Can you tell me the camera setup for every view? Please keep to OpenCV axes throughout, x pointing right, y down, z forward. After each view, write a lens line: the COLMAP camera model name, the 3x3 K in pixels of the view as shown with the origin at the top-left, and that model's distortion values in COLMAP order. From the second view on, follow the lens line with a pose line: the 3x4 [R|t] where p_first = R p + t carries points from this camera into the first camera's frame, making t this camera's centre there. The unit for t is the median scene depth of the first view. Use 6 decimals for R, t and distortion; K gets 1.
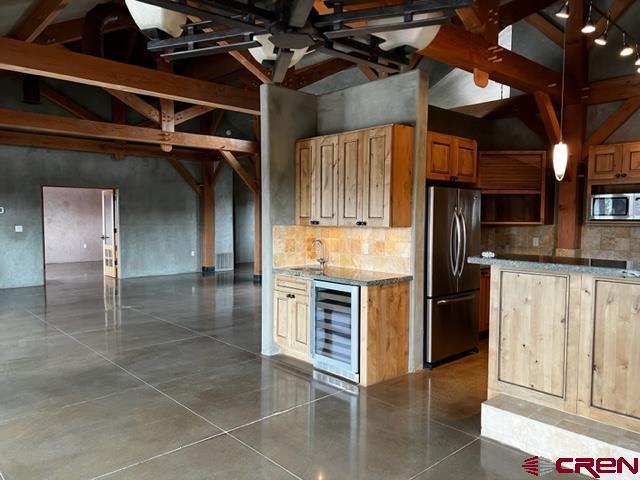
lens RADIAL K [[478.8, 0, 322.2], [0, 478.8, 241.7], [0, 0, 1]] dist [0.061921, -0.036665]
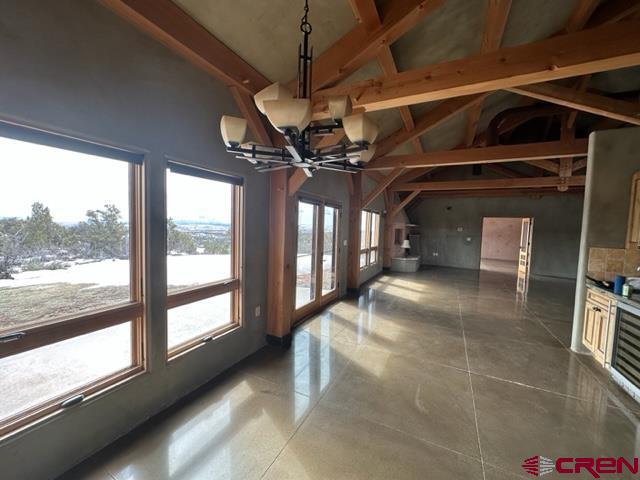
lens RADIAL K [[255.2, 0, 323.7], [0, 255.2, 238.6], [0, 0, 1]] dist [0.000800, -0.000963]
pose [[0.354519, 0.056327, -0.933351, 0.141292], [-0.082030, 0.996209, 0.028963, -0.010697], [0.931444, 0.066295, 0.357795, 0.081554]]
